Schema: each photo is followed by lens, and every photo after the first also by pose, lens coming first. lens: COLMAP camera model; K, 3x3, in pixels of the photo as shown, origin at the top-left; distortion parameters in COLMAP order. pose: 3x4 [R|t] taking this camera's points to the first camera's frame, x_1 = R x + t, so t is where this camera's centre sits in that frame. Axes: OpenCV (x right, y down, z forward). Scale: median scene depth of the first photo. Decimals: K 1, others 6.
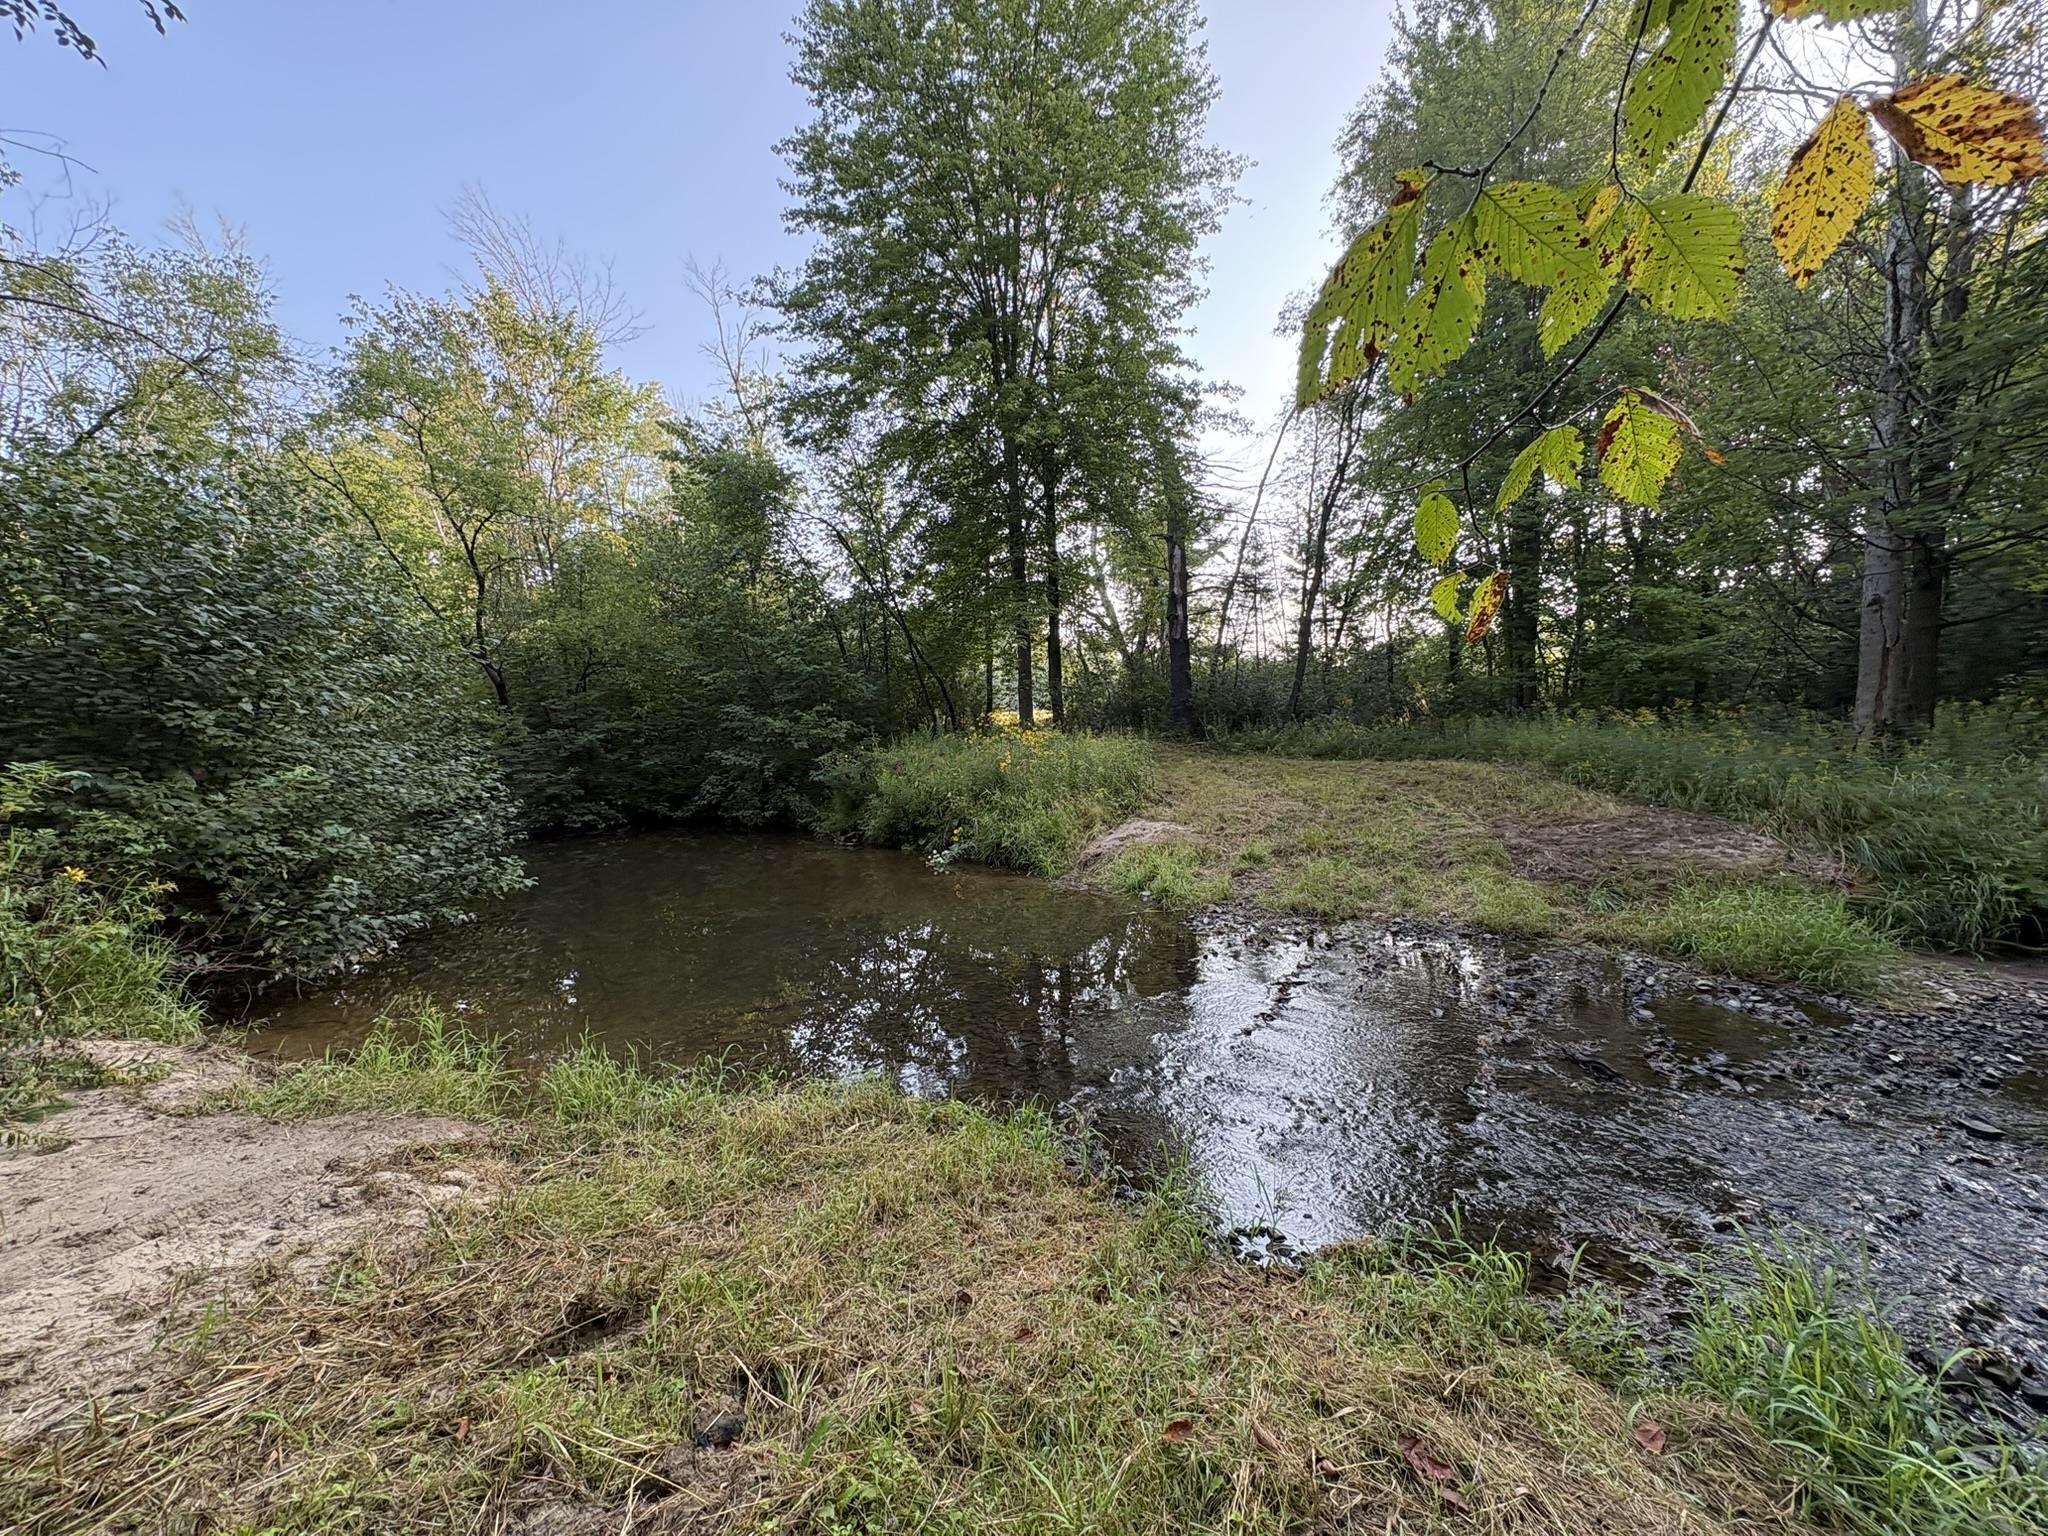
lens RADIAL K [[813.5, 0, 1021.4], [0, 813.5, 769.7], [0, 0, 1]] dist [0.000134, 0.000024]
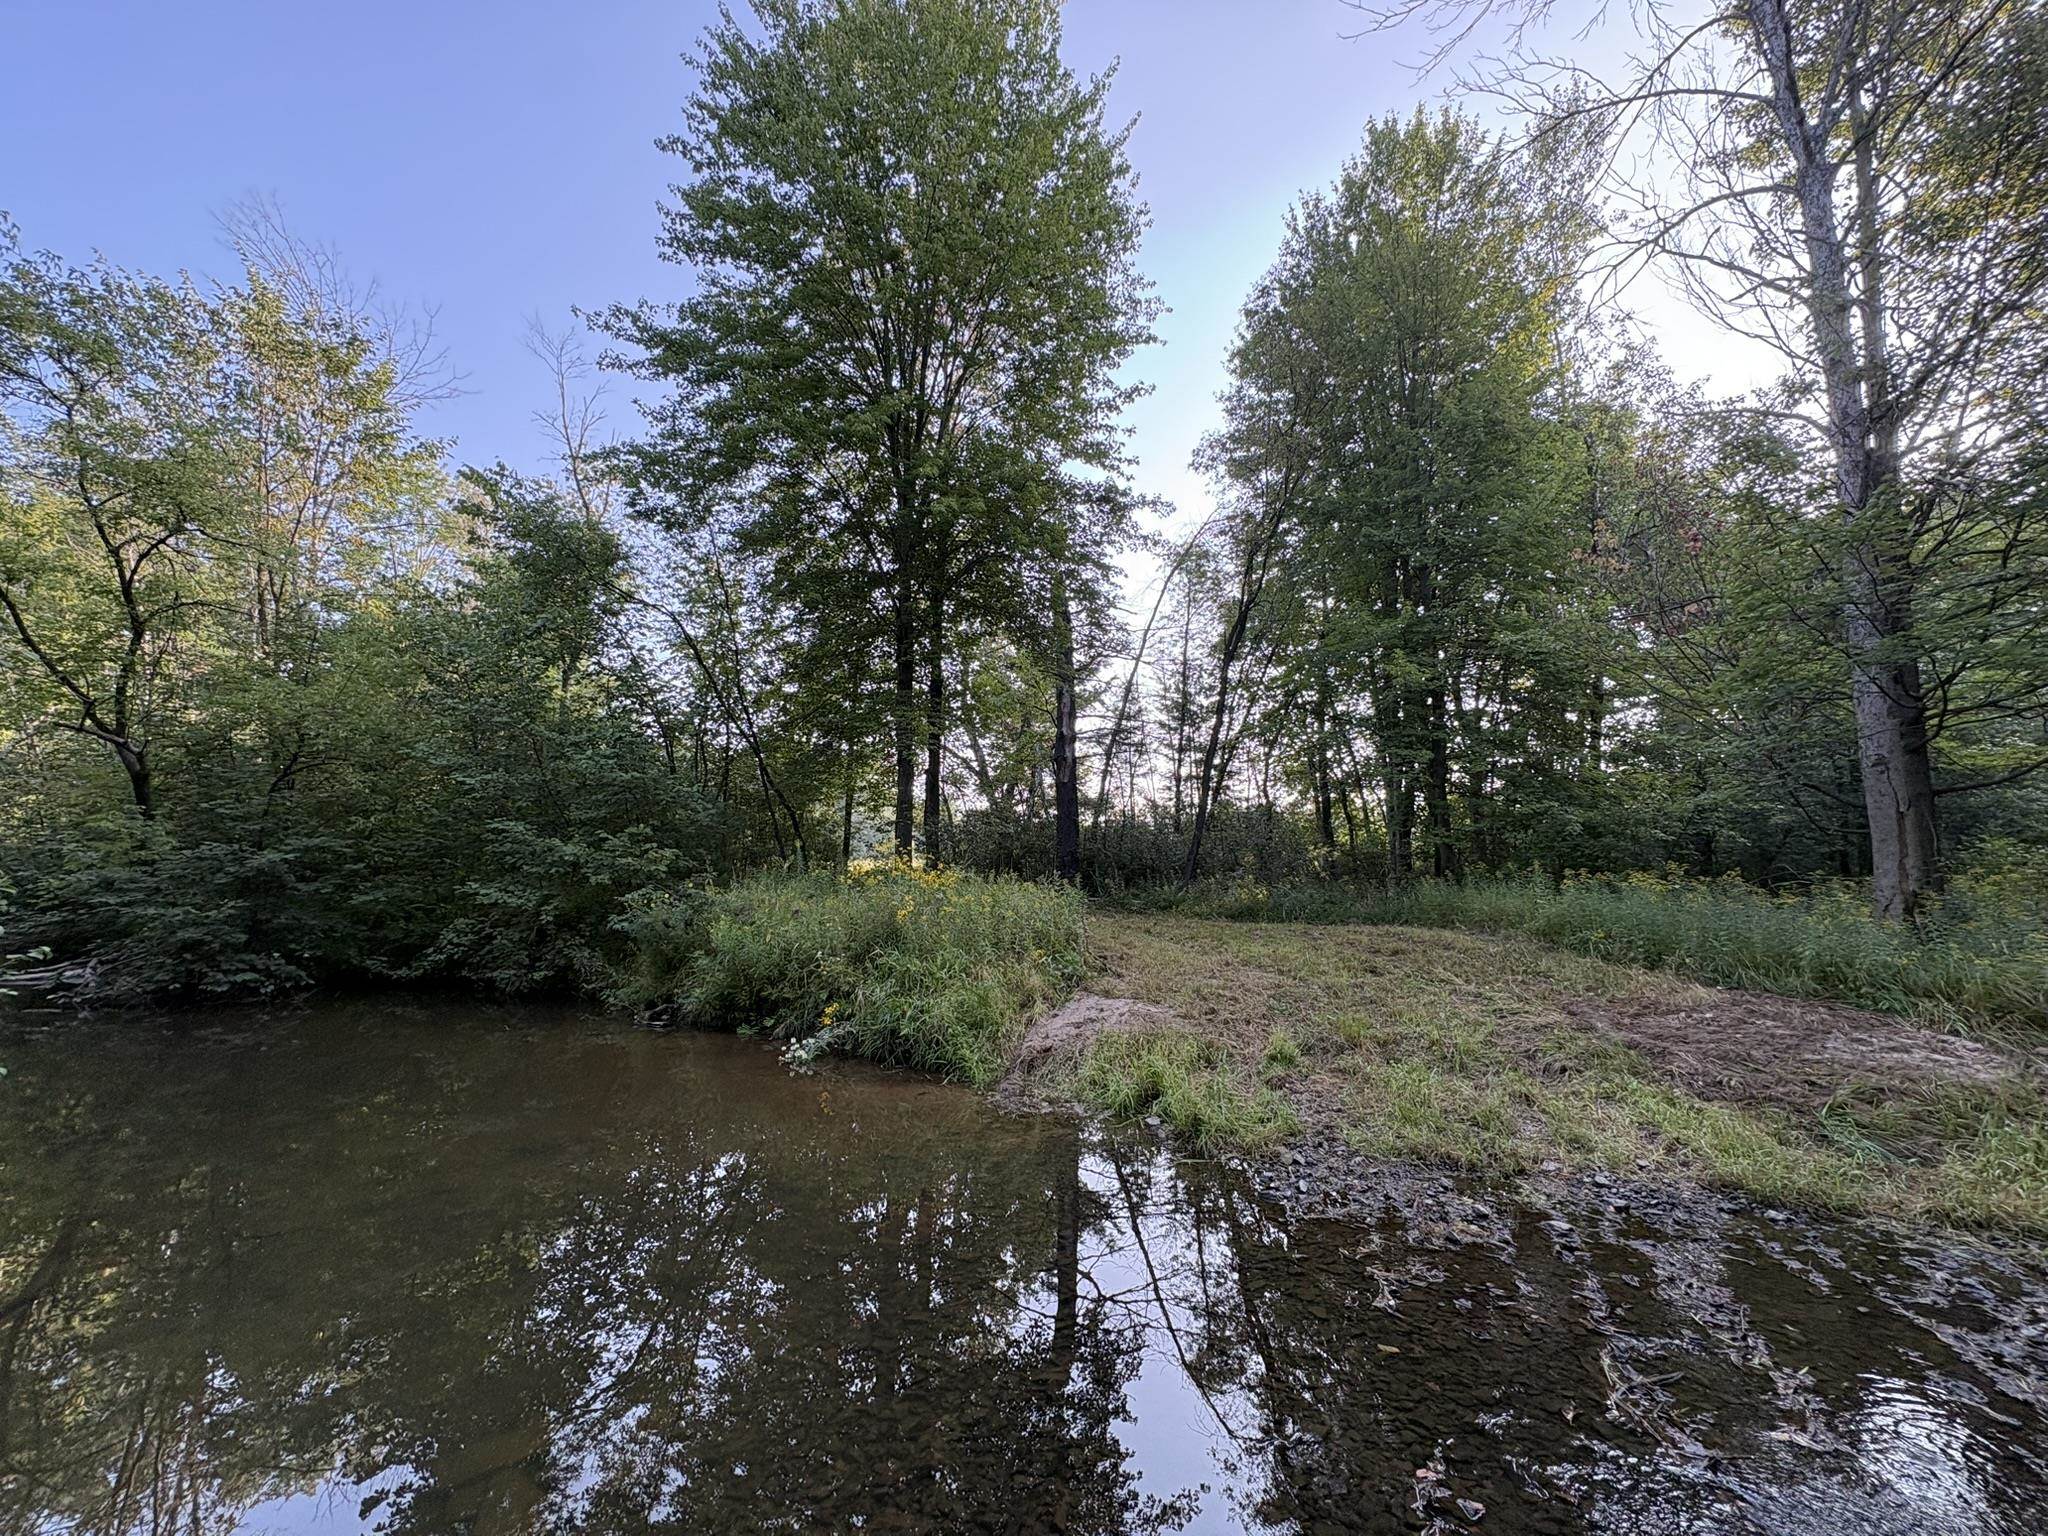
lens RADIAL K [[813.5, 0, 1022.5], [0, 813.5, 768.8], [0, 0, 1]] dist [0.000134, 0.000024]
pose [[0.978097, 0.066434, 0.197264, -0.051349], [-0.027048, 0.980230, -0.196005, 0.005164], [-0.206385, 0.186376, 0.960557, 0.201806]]
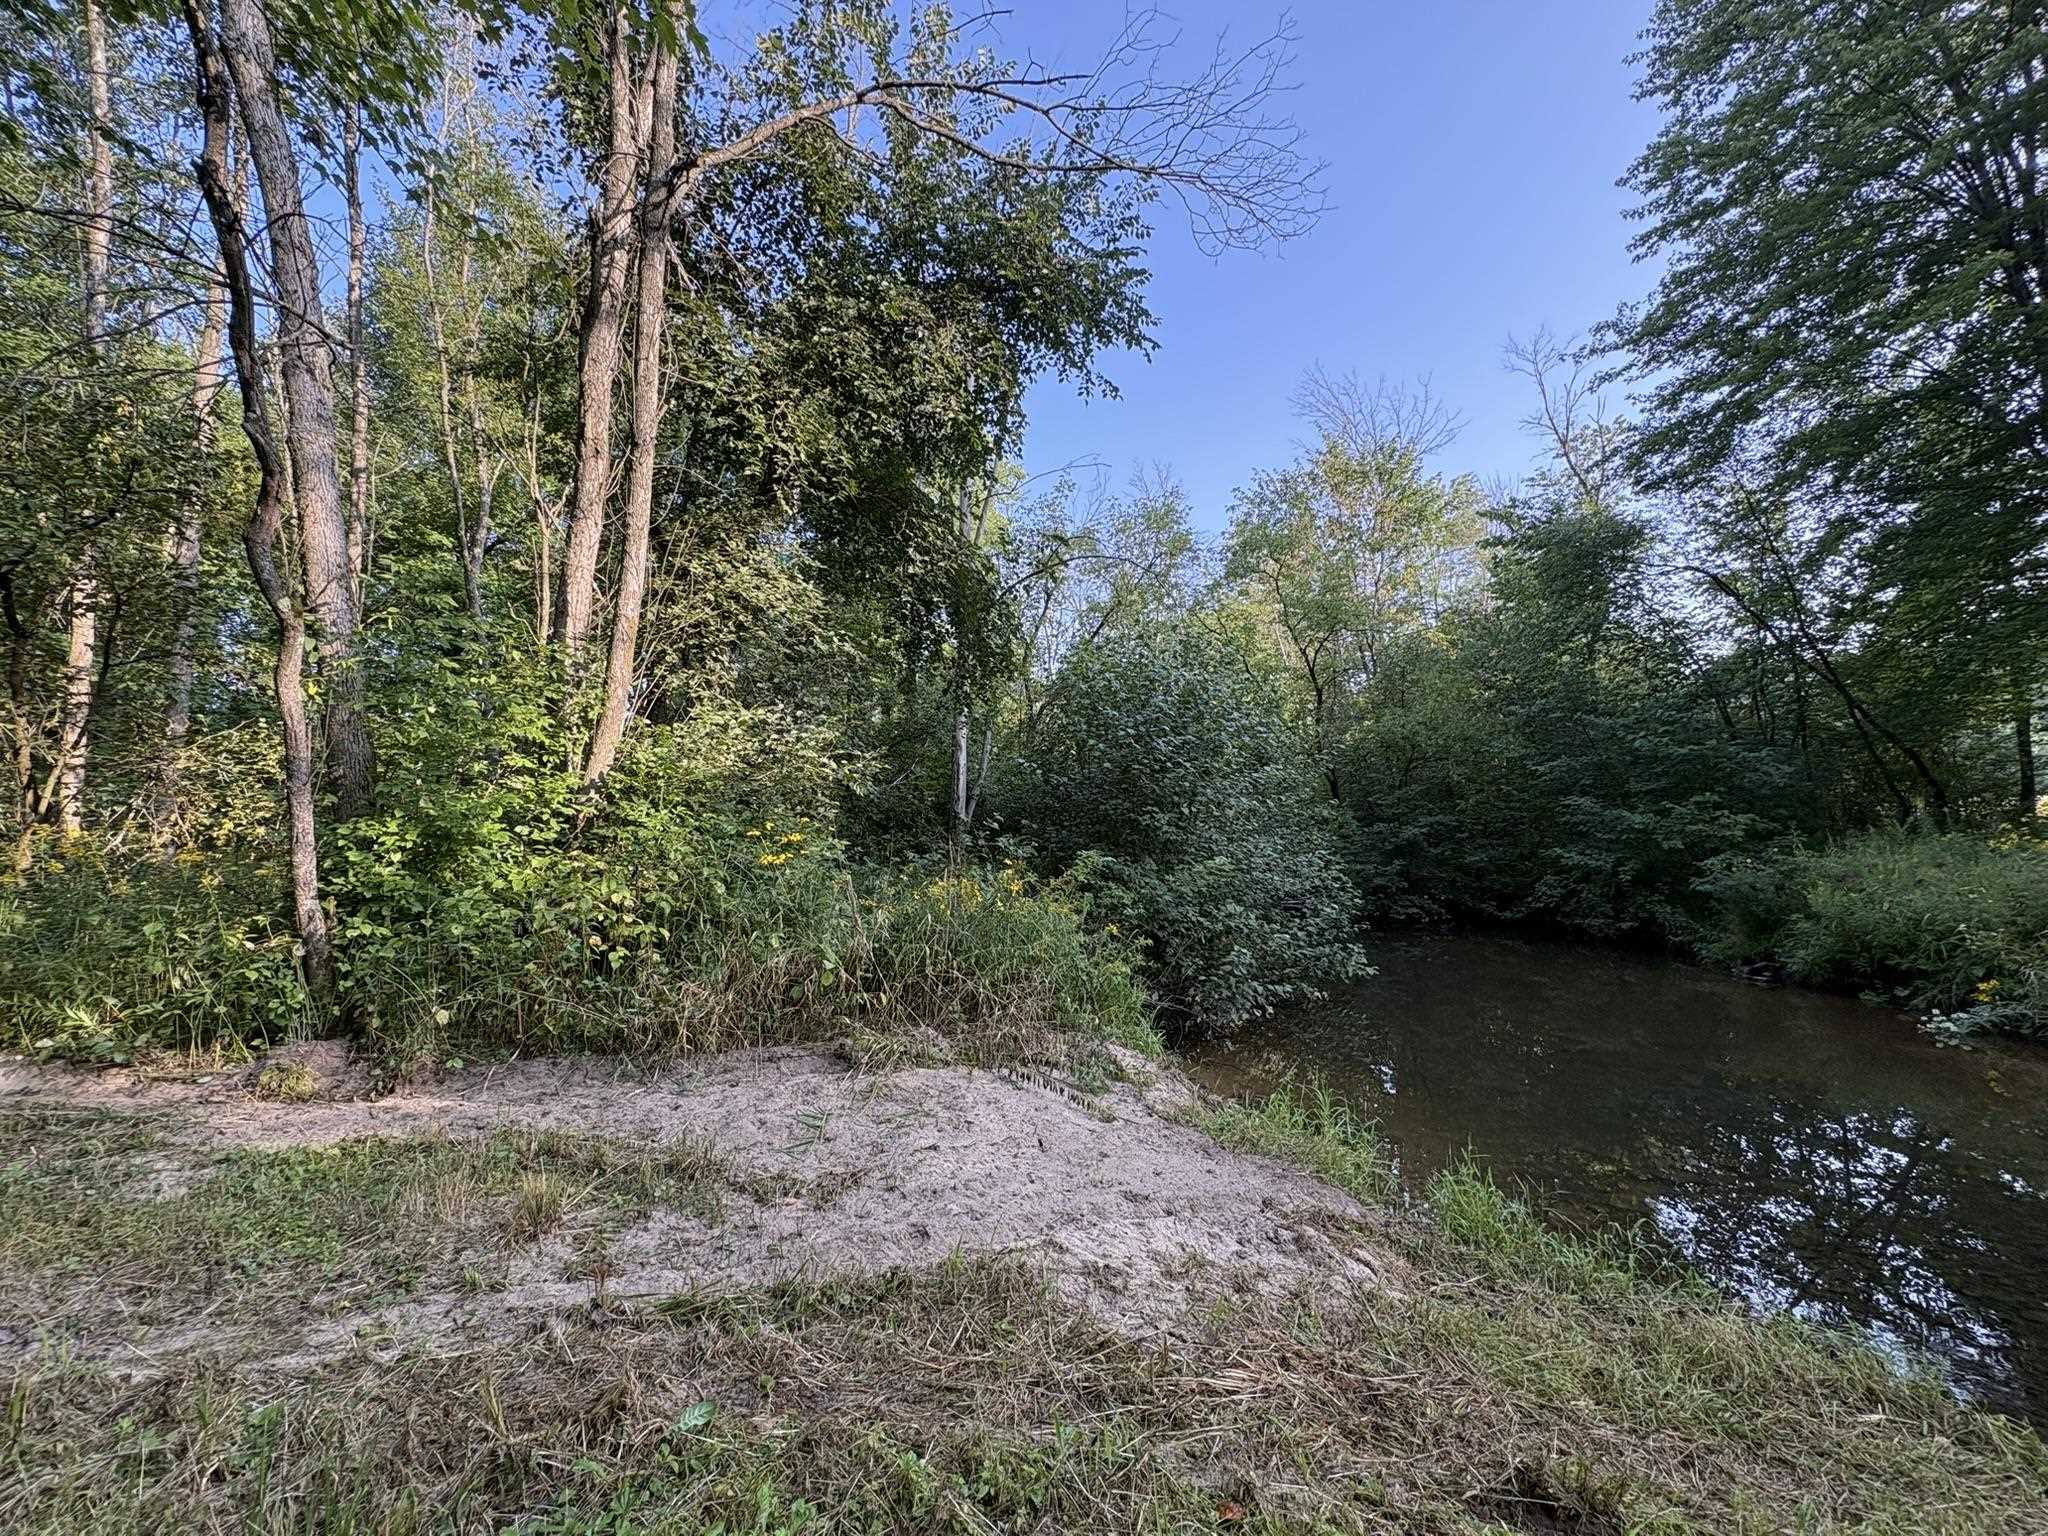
lens RADIAL K [[813.5, 0, 1021.9], [0, 813.5, 768.4], [0, 0, 1]] dist [0.000134, 0.000024]
pose [[0.605795, -0.048850, -0.794120, -0.015680], [-0.041067, 0.994863, -0.092526, -0.003907], [0.794561, 0.088664, 0.600677, -0.010339]]
